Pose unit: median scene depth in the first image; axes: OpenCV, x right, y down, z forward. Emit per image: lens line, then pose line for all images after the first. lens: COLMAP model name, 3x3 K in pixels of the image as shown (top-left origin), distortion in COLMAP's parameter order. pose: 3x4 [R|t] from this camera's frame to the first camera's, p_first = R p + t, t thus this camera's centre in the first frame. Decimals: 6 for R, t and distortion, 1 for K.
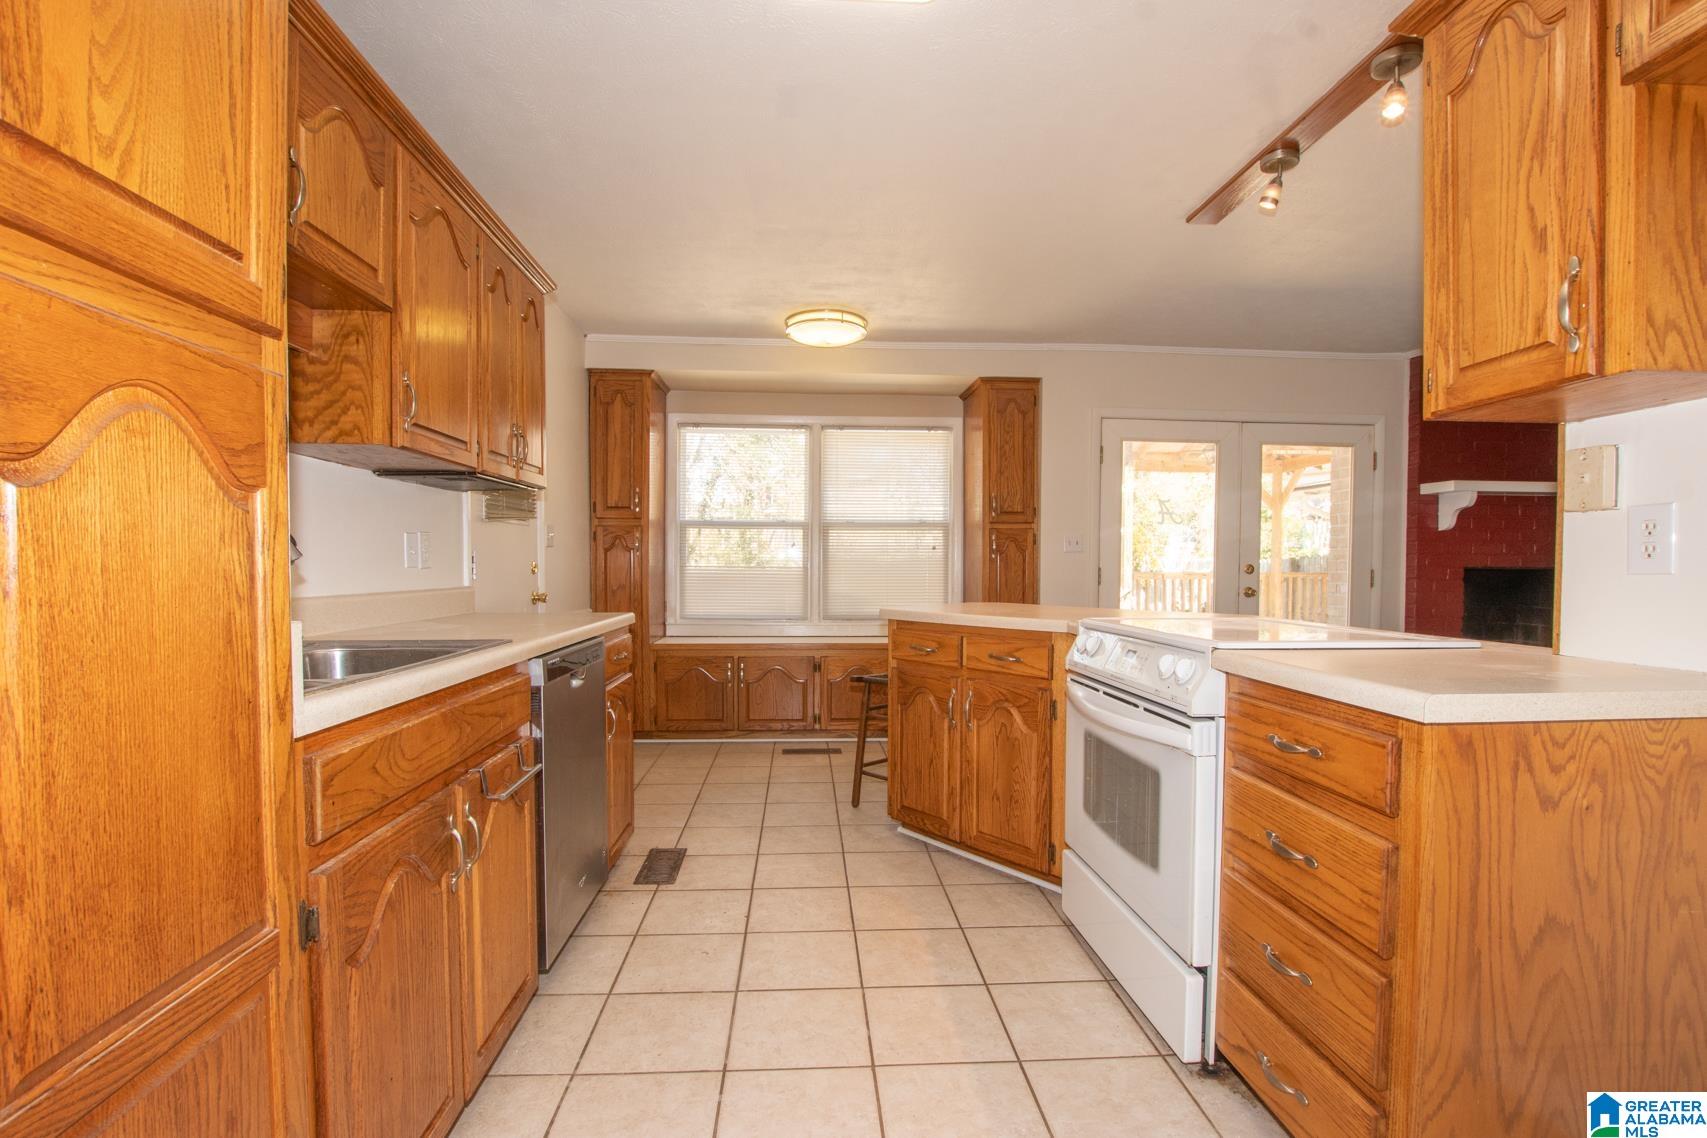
lens RADIAL K [[792.3, 0, 842.8], [0, 792.3, 586.6], [0, 0, 1]] dist [-0.029875, 0.003025]
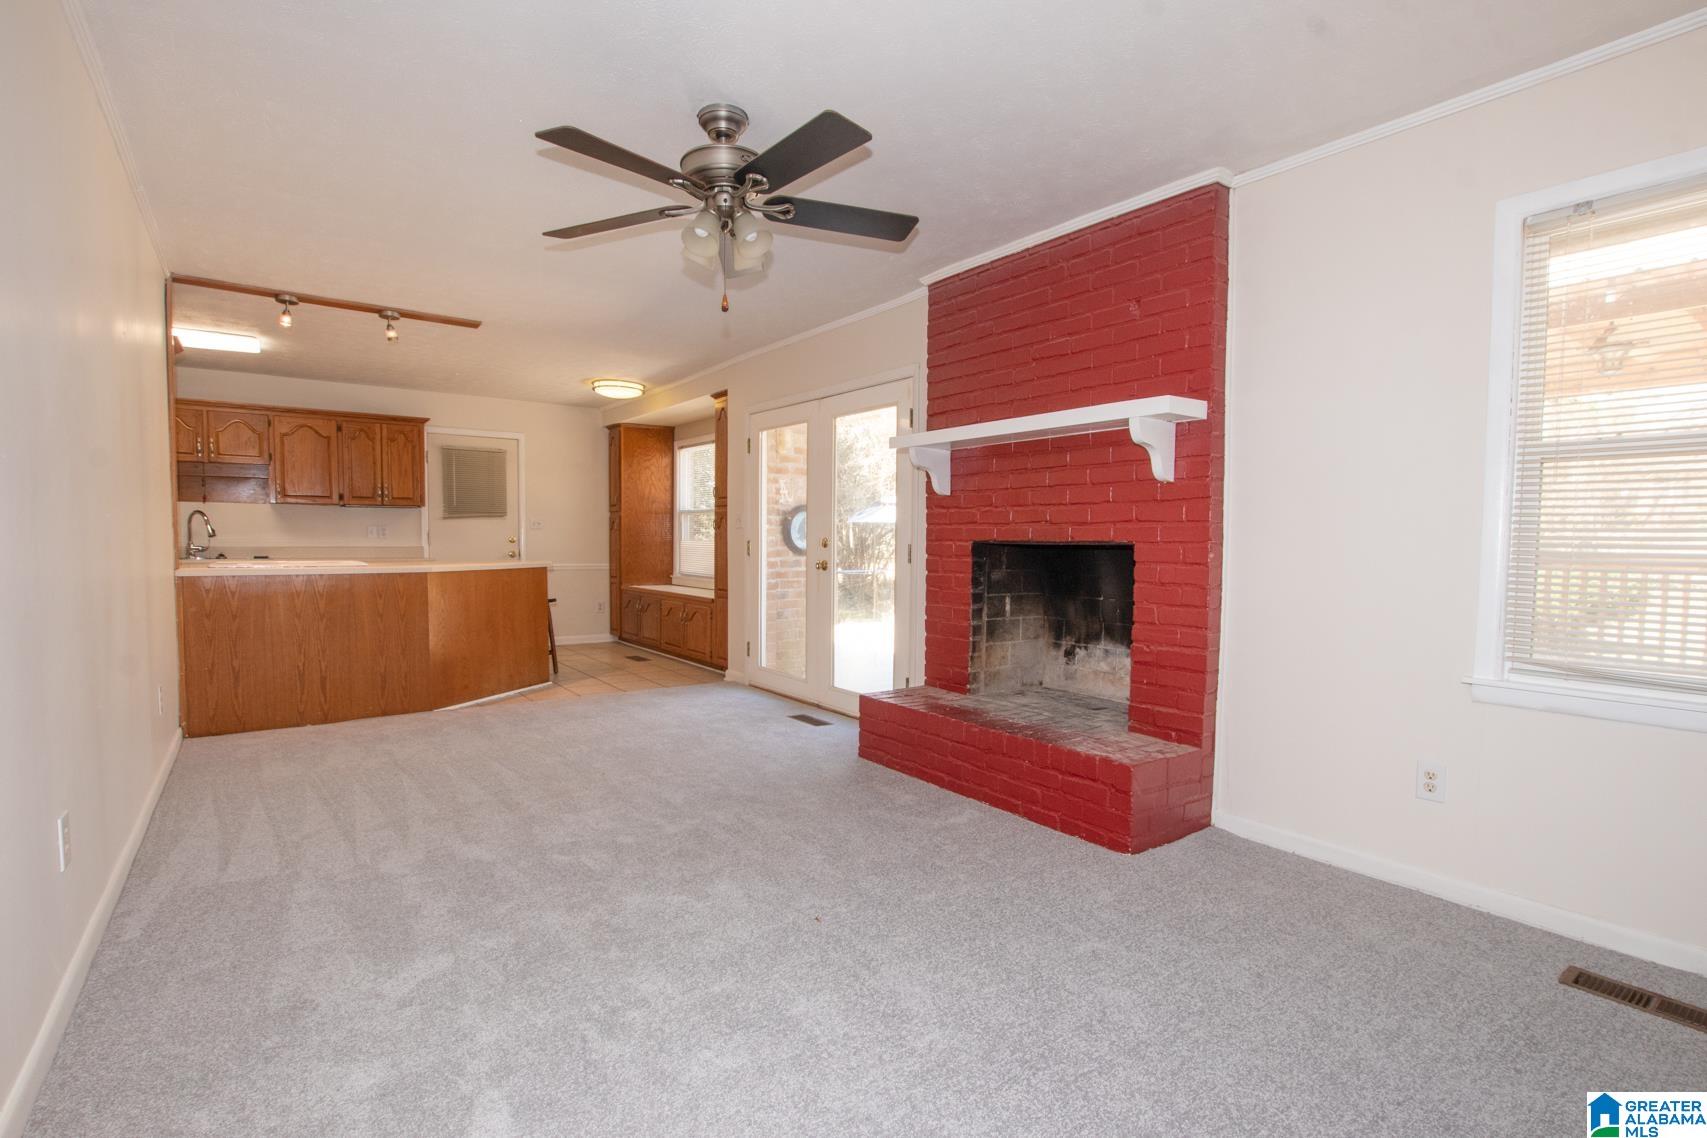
lens RADIAL K [[802.9, 0, 844.1], [0, 802.9, 587.3], [0, 0, 1]] dist [-0.029595, 0.001689]
pose [[0.541127, 0.049694, -0.839471, 2.305064], [-0.028580, 0.998763, 0.040701, -0.011900], [0.840455, 0.001968, 0.541878, 0.747165]]
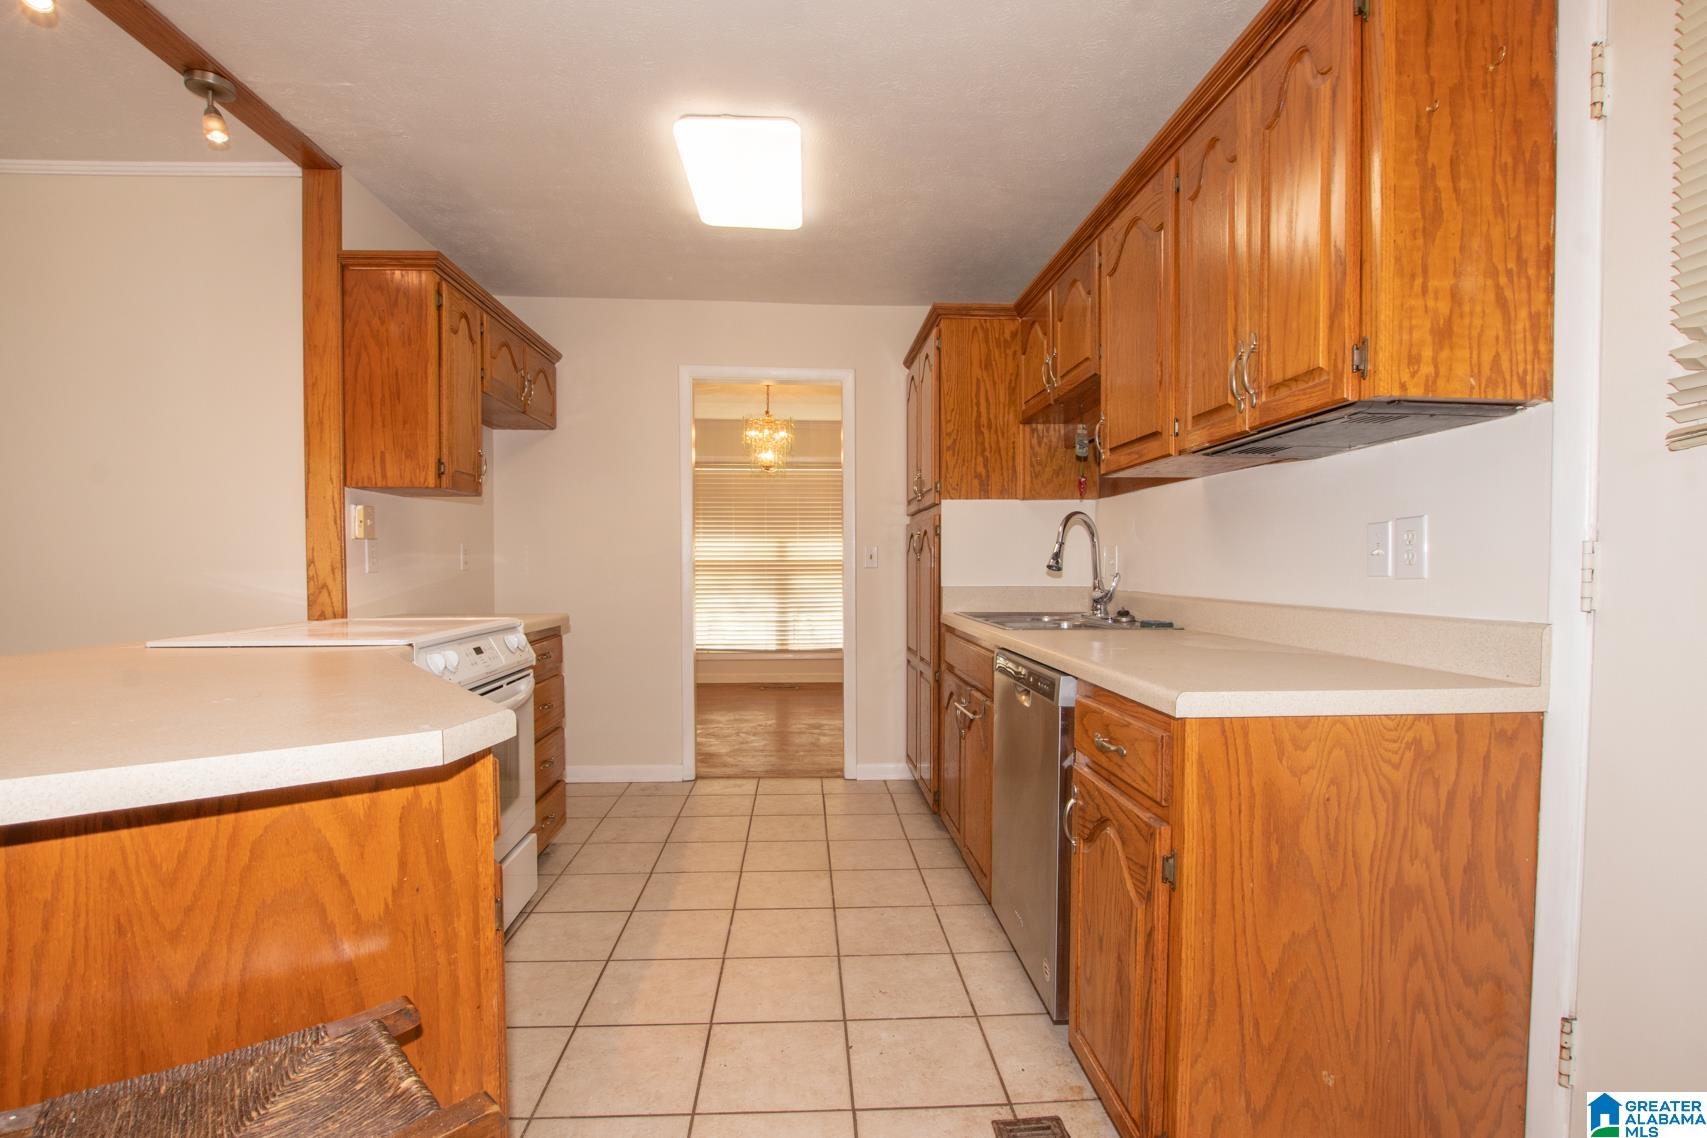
lens RADIAL K [[802.9, 0, 844.1], [0, 802.9, 587.3], [0, 0, 1]] dist [-0.029595, 0.001689]
pose [[-0.999996, -0.002407, 0.001740, -0.097595], [-0.002309, 0.998530, 0.054156, -0.041578], [-0.001867, 0.054151, -0.998531, 1.402414]]
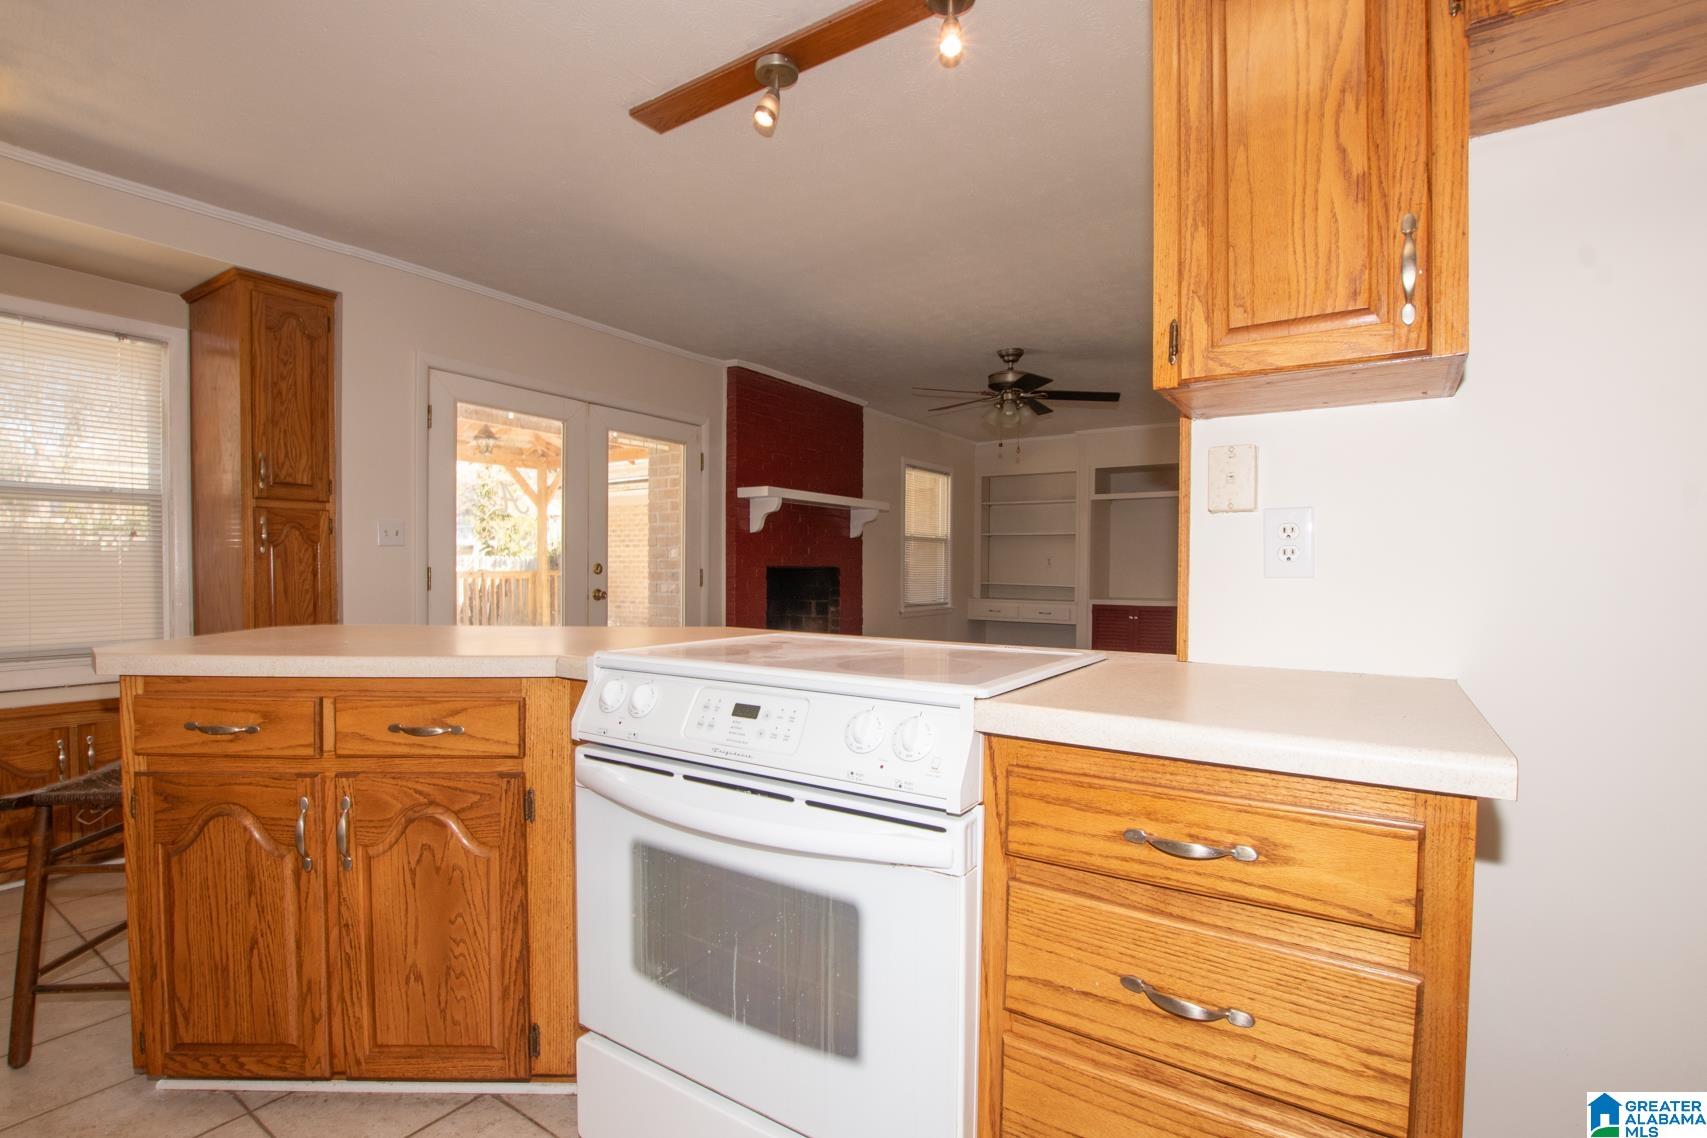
lens RADIAL K [[802.9, 0, 844.1], [0, 802.9, 587.3], [0, 0, 1]] dist [-0.029595, 0.001689]
pose [[0.607675, -0.019815, 0.793939, -0.055772], [0.017407, 0.999781, 0.011629, -0.011350], [-0.793995, 0.006753, 0.607886, 0.370799]]
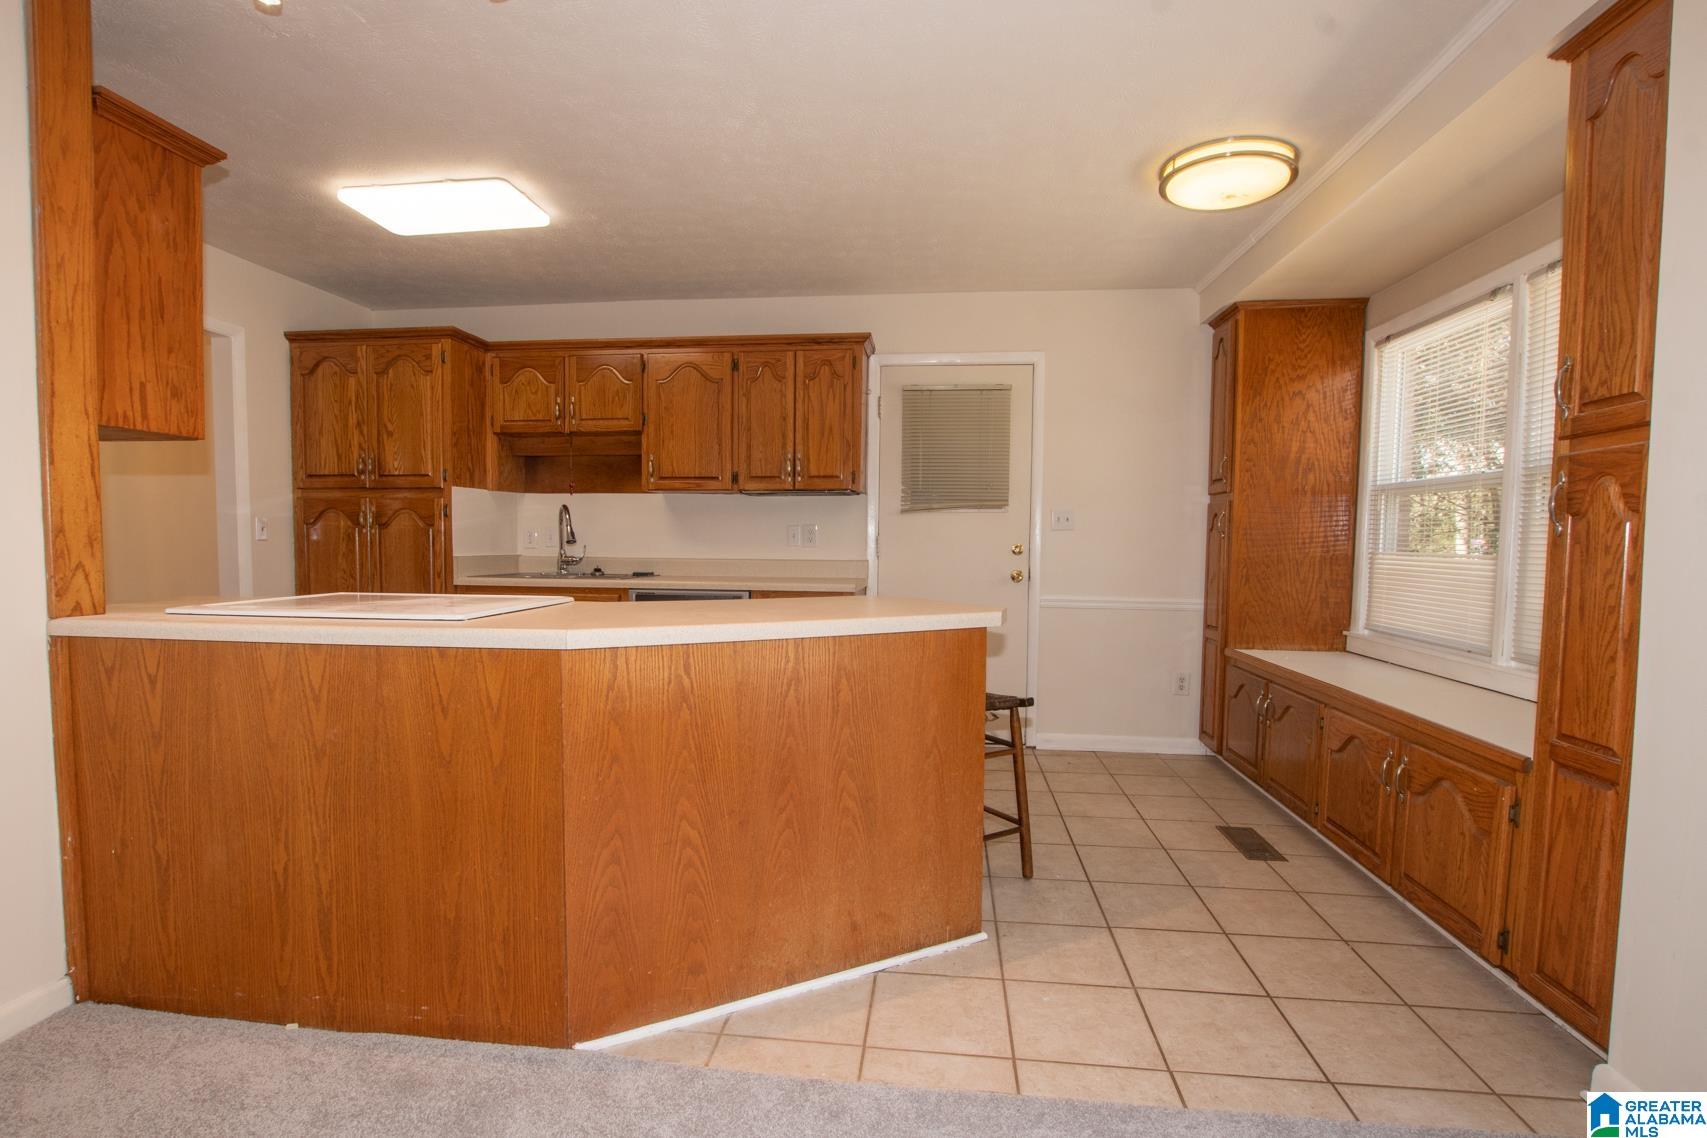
lens RADIAL K [[813.1, 0, 843.8], [0, 813.1, 588.5], [0, 0, 1]] dist [-0.032015, 0.004687]
pose [[-0.175304, 0.050759, -0.983205, 0.990256], [-0.037271, 0.997612, 0.058148, -0.033317], [0.983809, 0.046839, -0.172994, 1.200760]]
